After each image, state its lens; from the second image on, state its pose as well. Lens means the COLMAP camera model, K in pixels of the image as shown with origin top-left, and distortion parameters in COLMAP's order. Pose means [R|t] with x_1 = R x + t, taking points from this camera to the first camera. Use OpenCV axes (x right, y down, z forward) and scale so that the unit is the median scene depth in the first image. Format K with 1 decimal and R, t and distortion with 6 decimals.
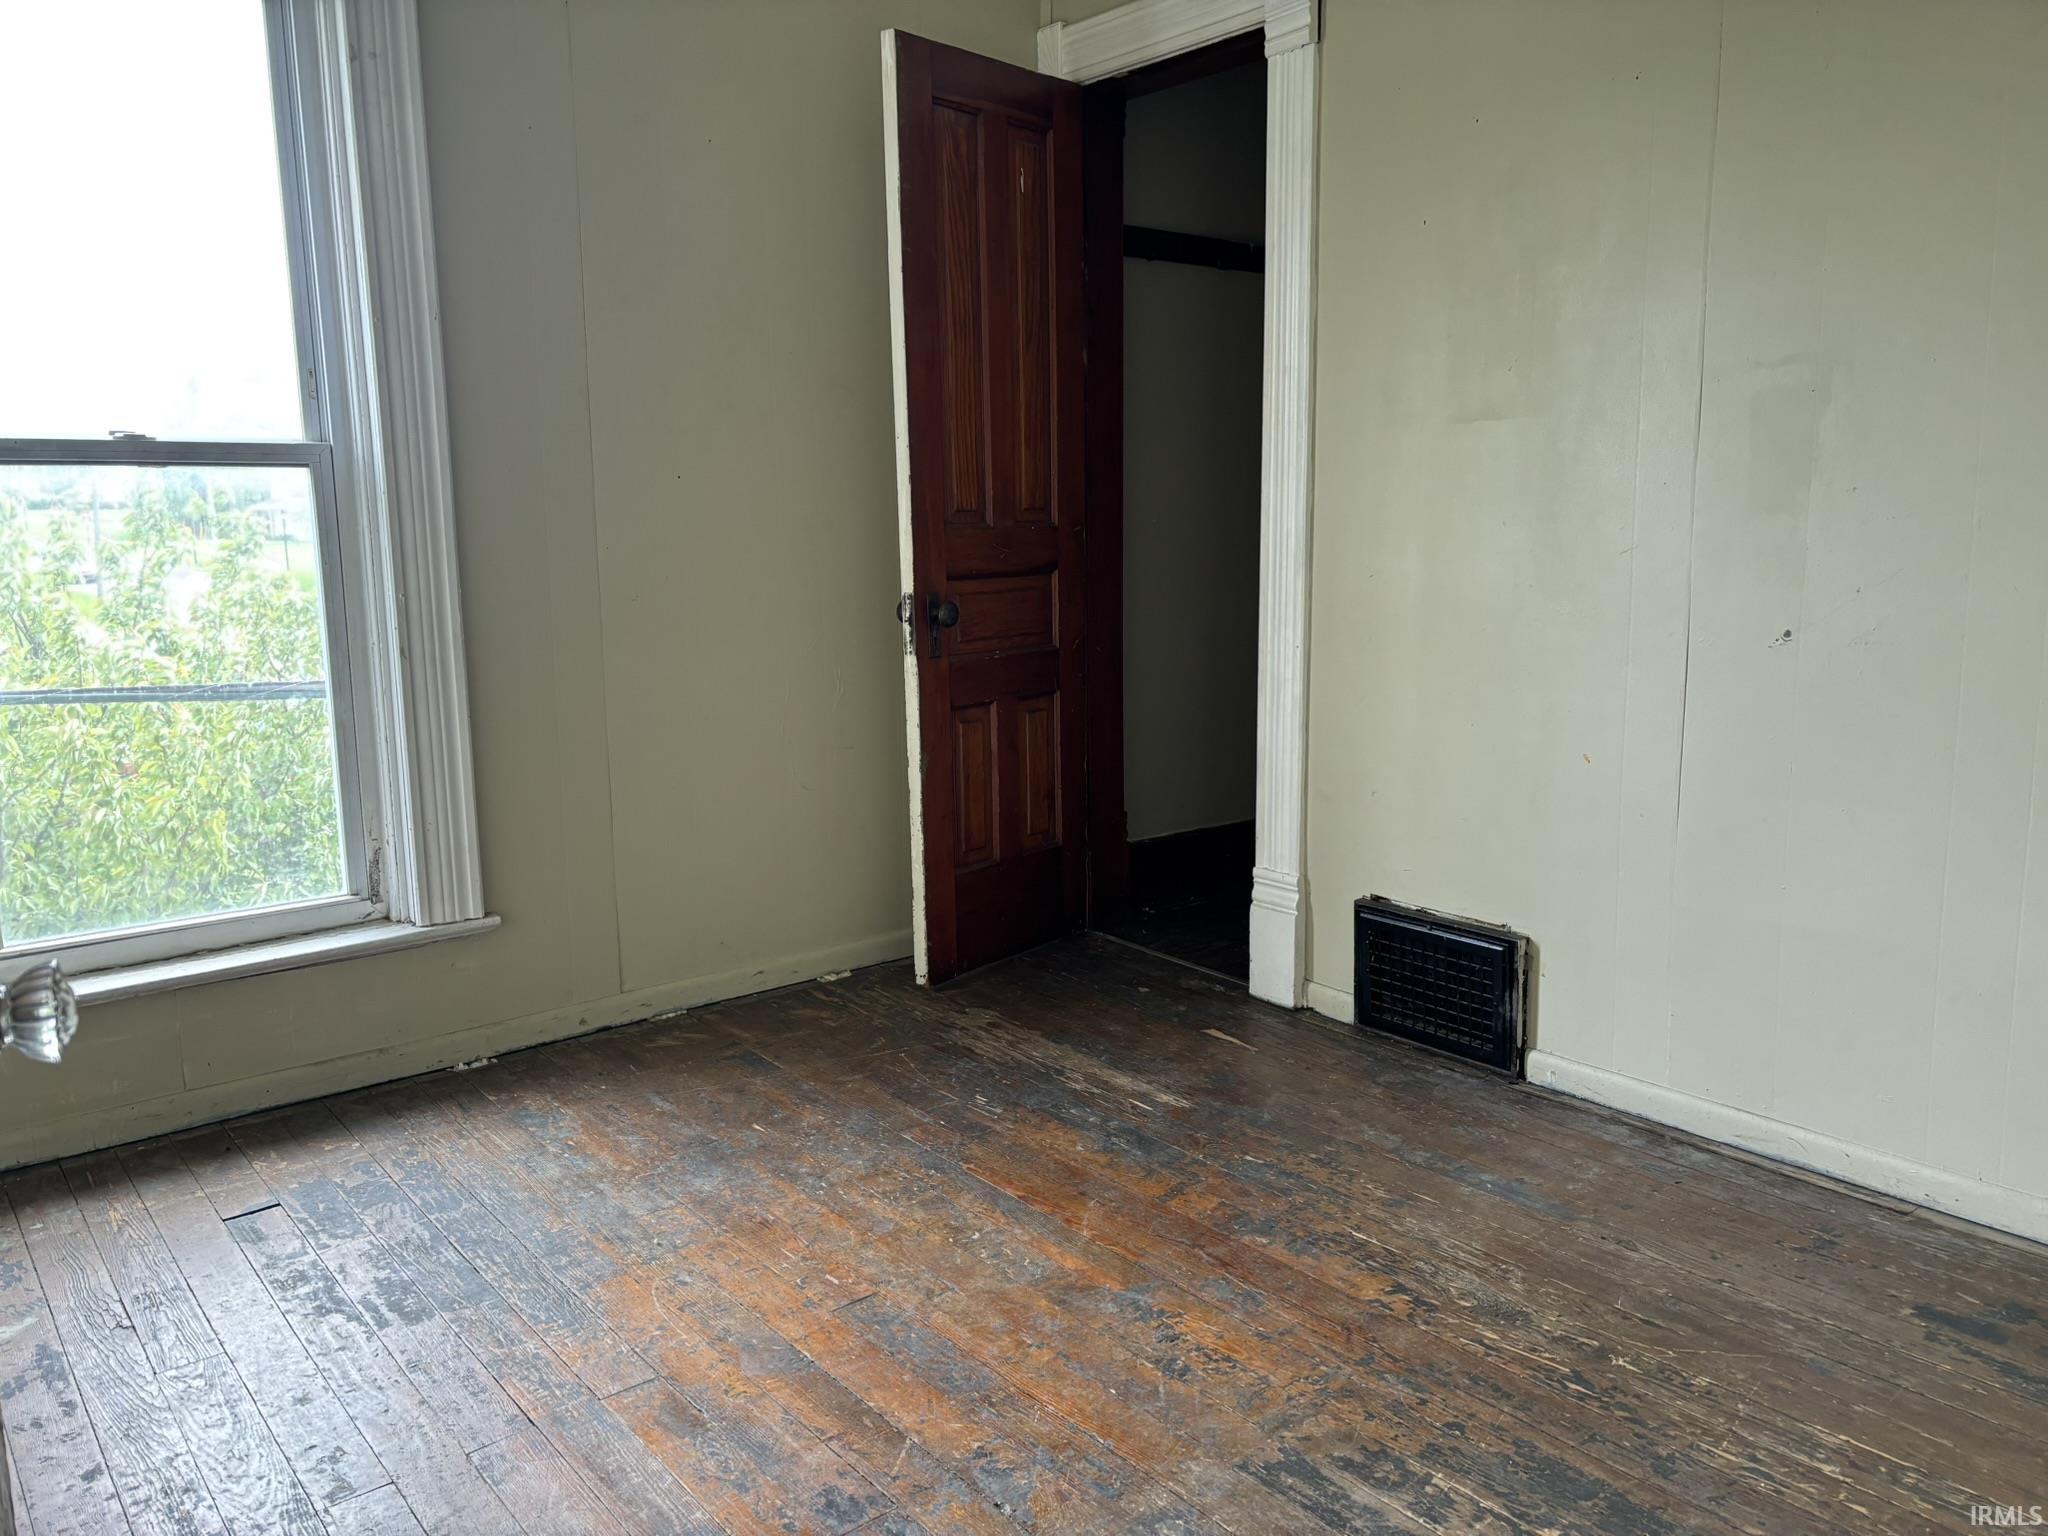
lens RADIAL K [[1547.0, 0, 1033.4], [0, 1547.0, 769.8], [0, 0, 1]] dist [0.009593, 0.020059]
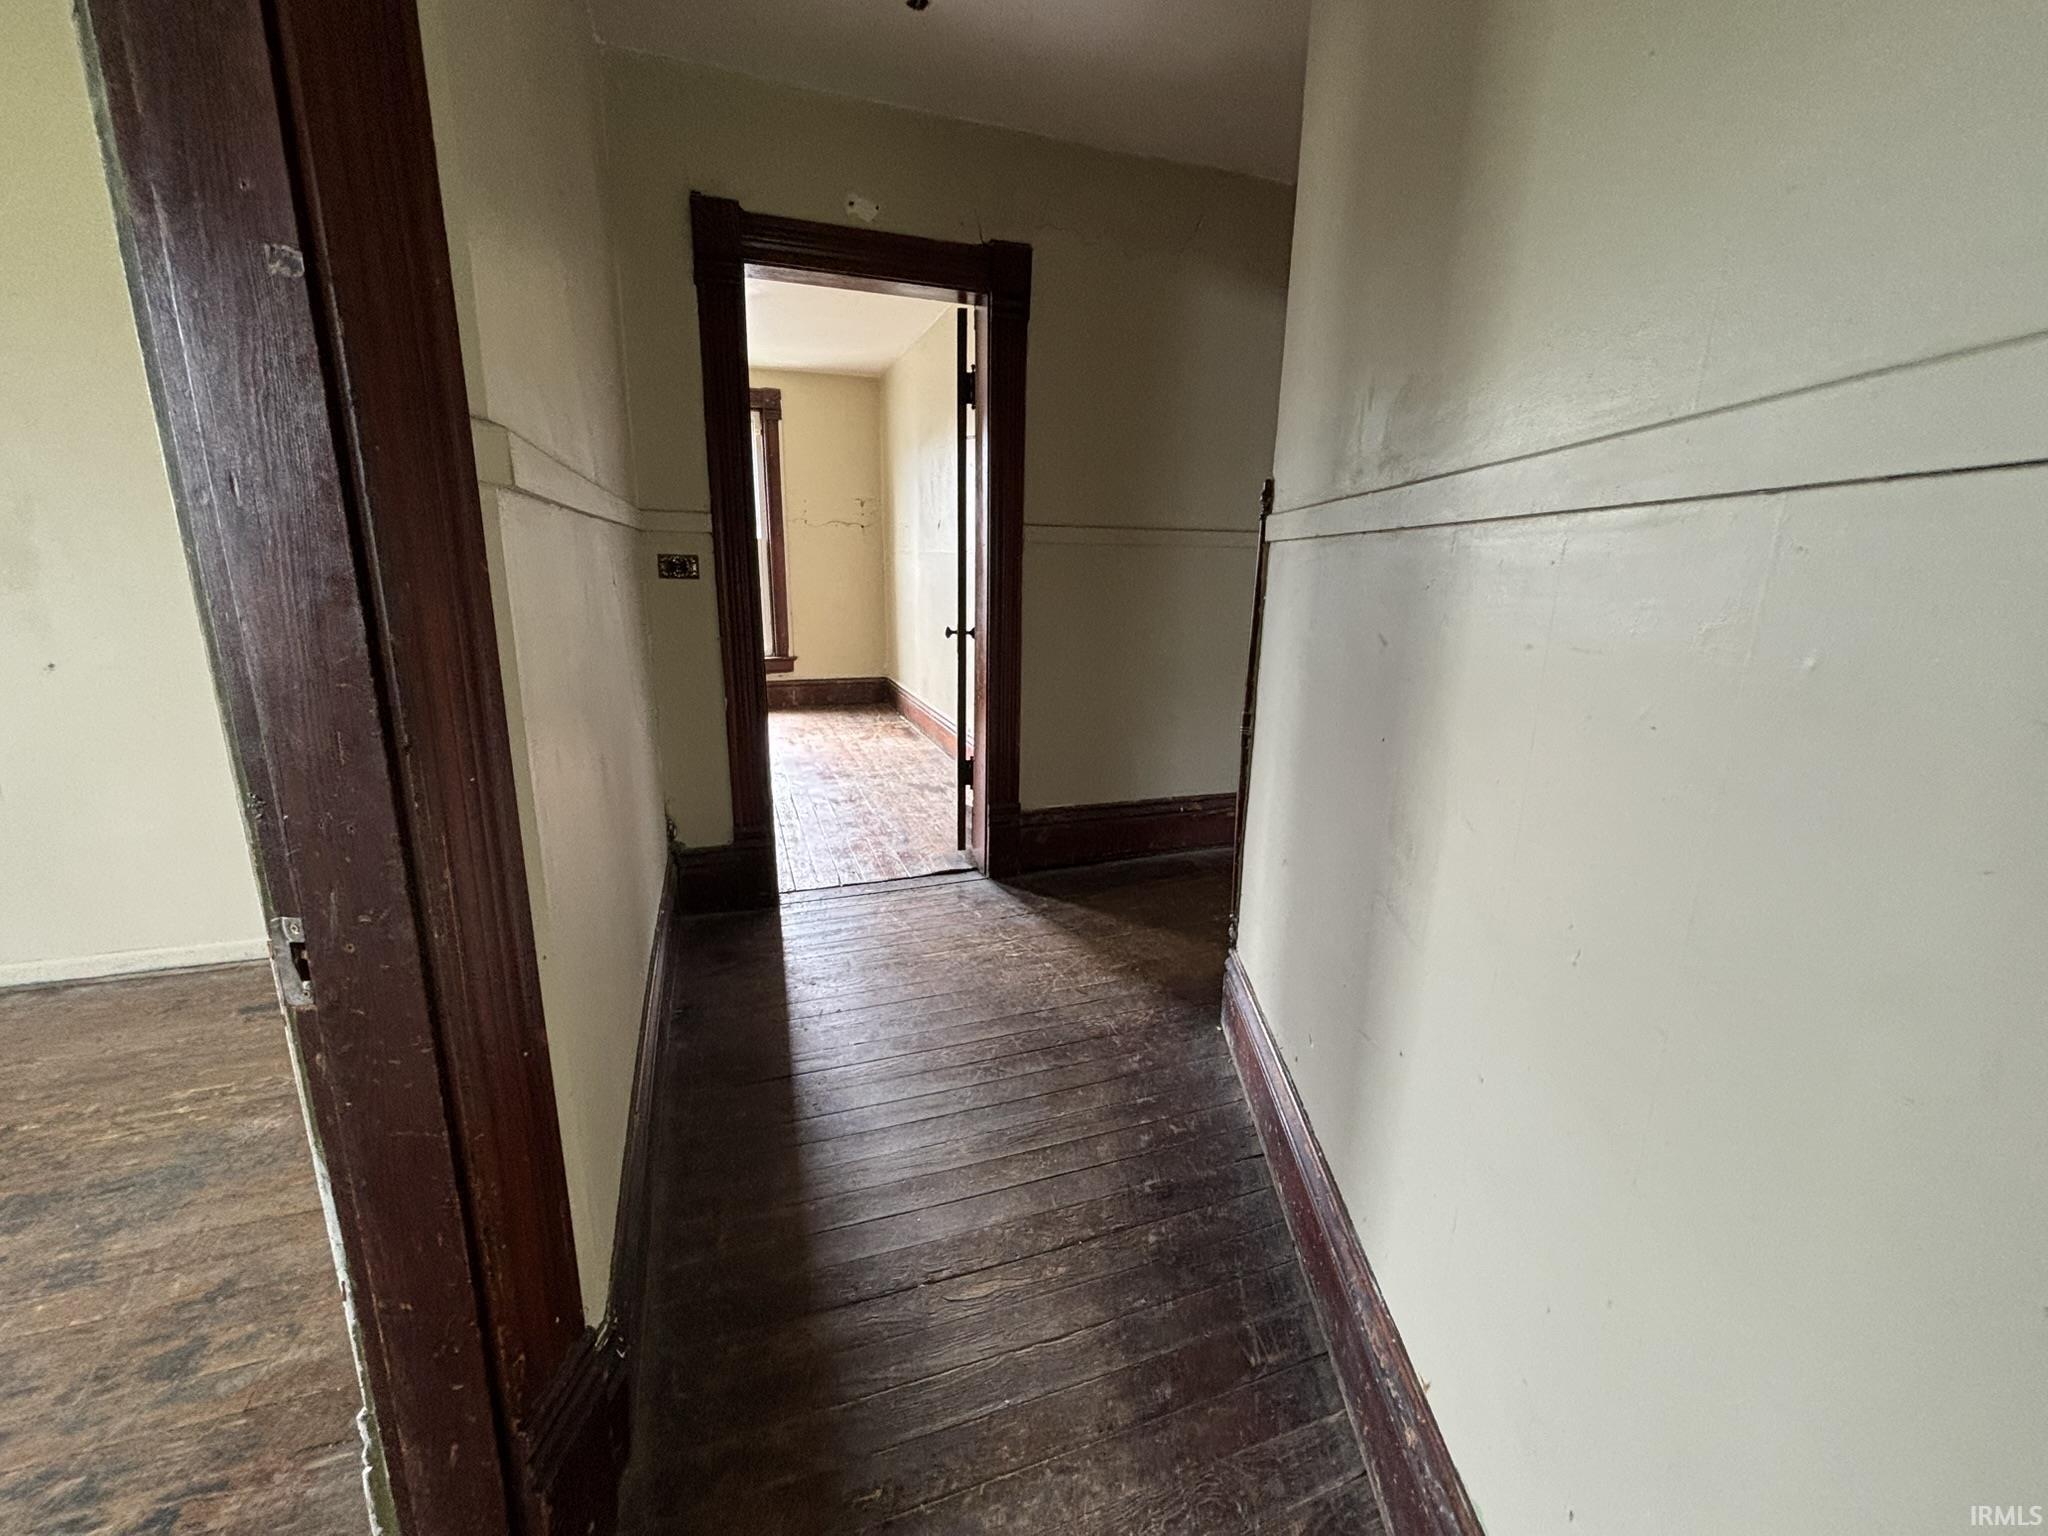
lens RADIAL K [[832.9, 0, 1026.4], [0, 832.9, 766.9], [0, 0, 1]] dist [0.000038, -0.000623]
pose [[0.338905, -0.208027, 0.917534, 0.012029], [0.133793, 0.975993, 0.171863, 0.002763], [-0.931259, 0.064514, 0.358602, -0.295670]]
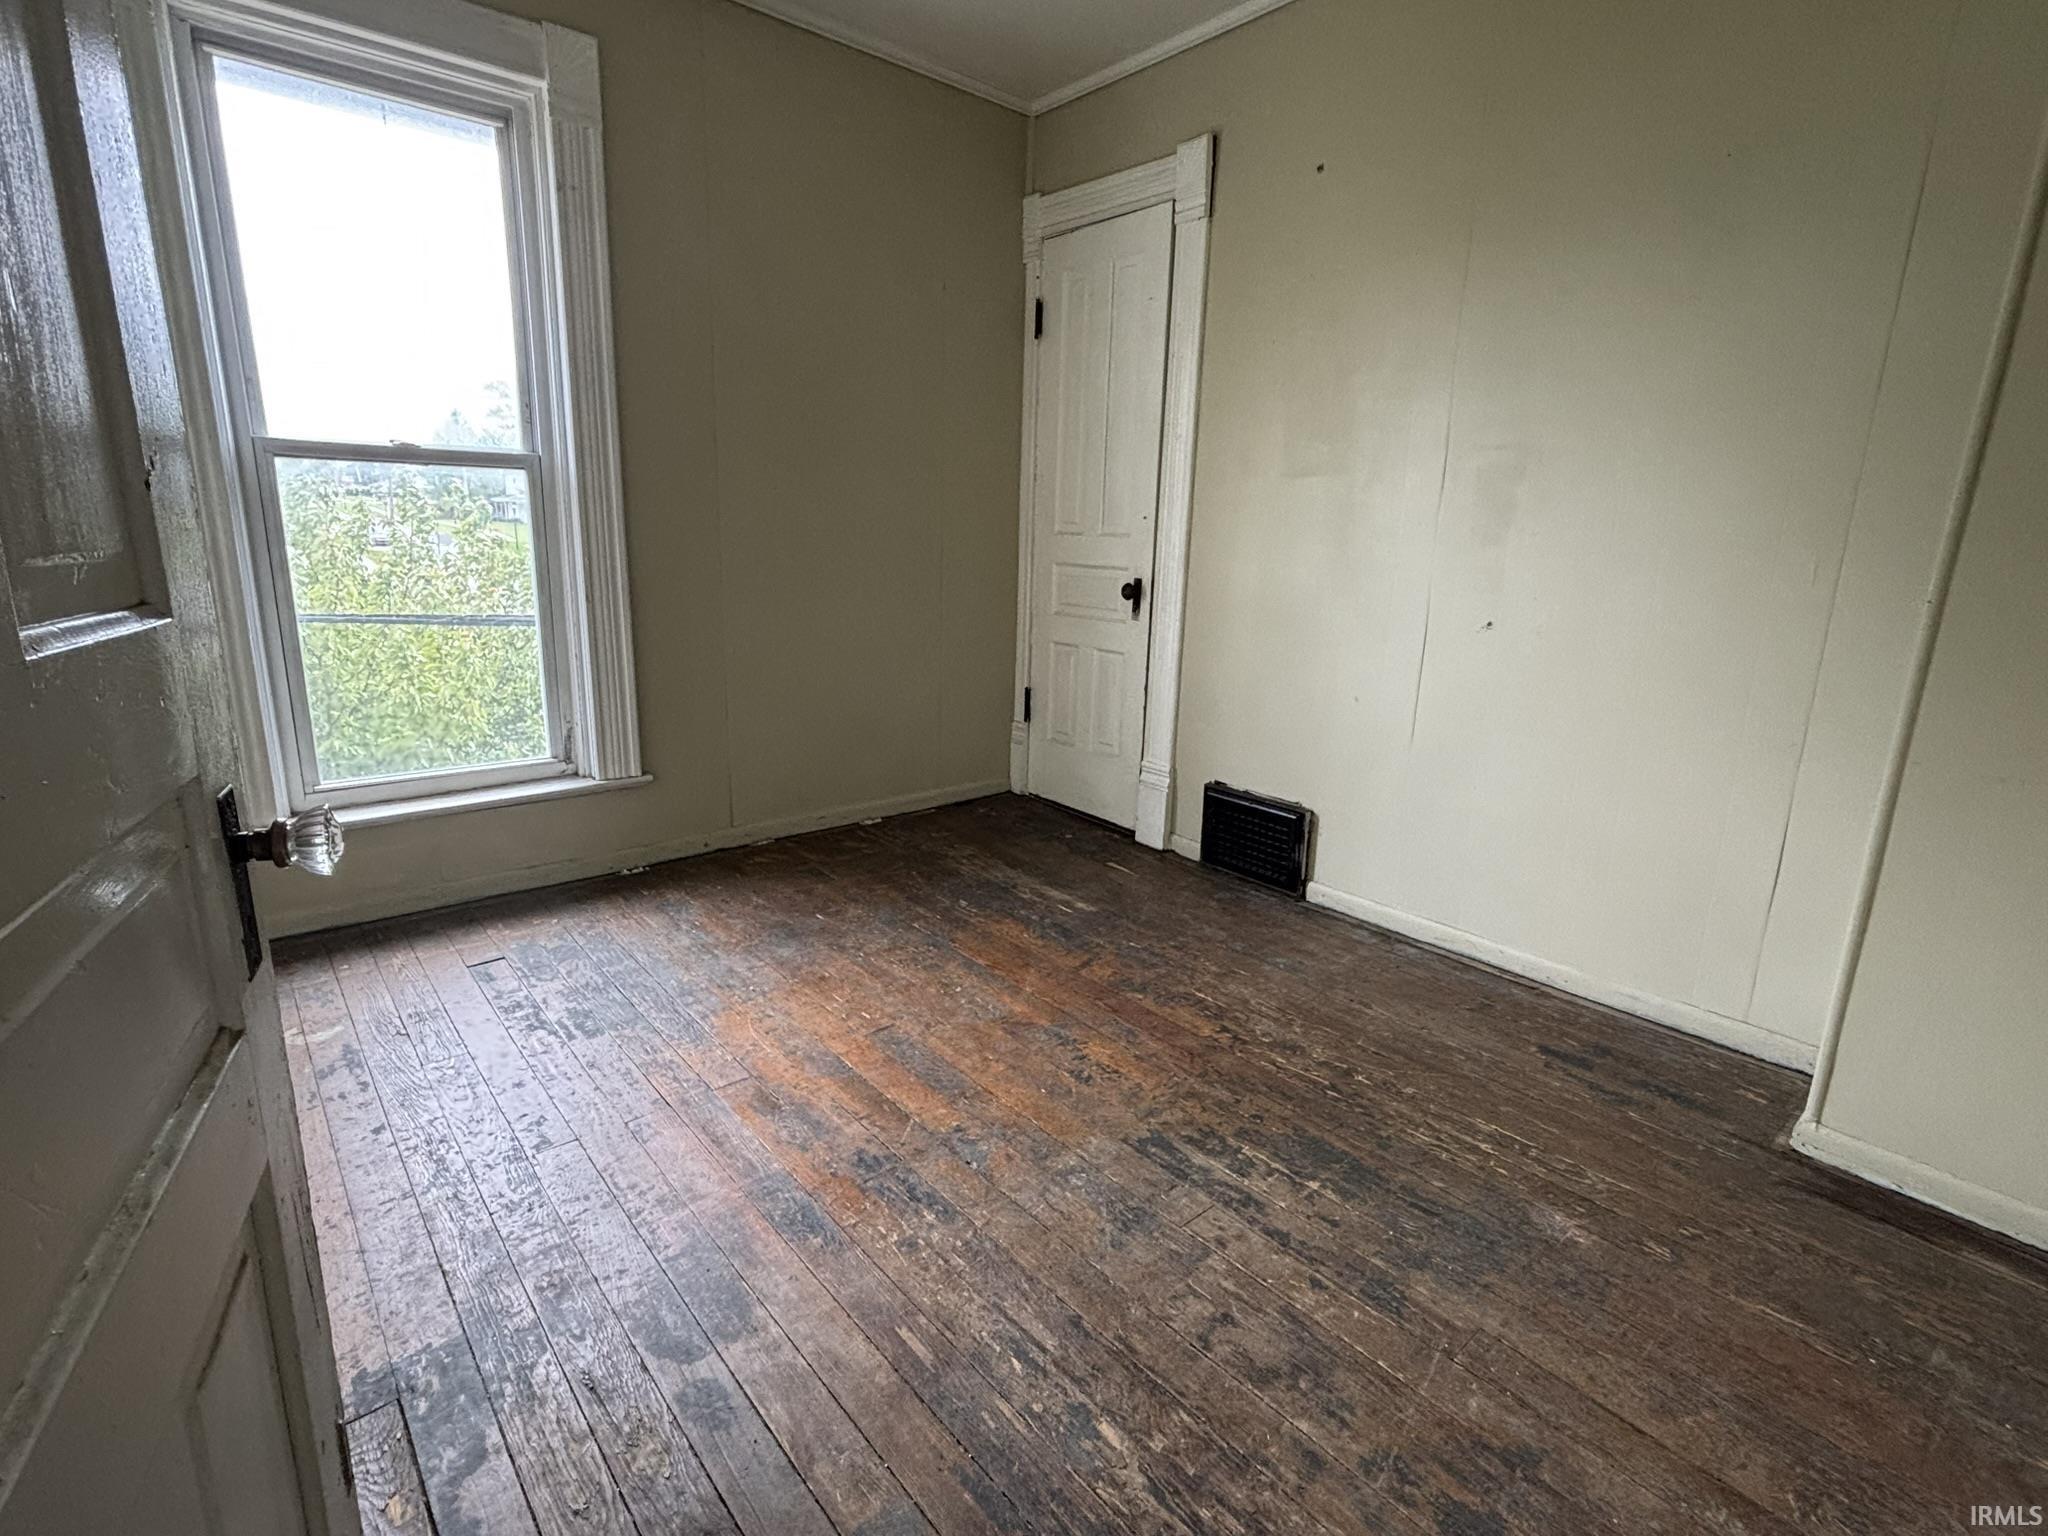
lens RADIAL K [[968.2, 0, 1035.5], [0, 968.2, 761.0], [0, 0, 1]] dist [0.003715, -0.001308]
pose [[0.998504, 0.035603, 0.041499, -0.007963], [-0.038475, 0.996761, 0.070616, -0.001736], [-0.038850, -0.072107, 0.996640, 0.039223]]
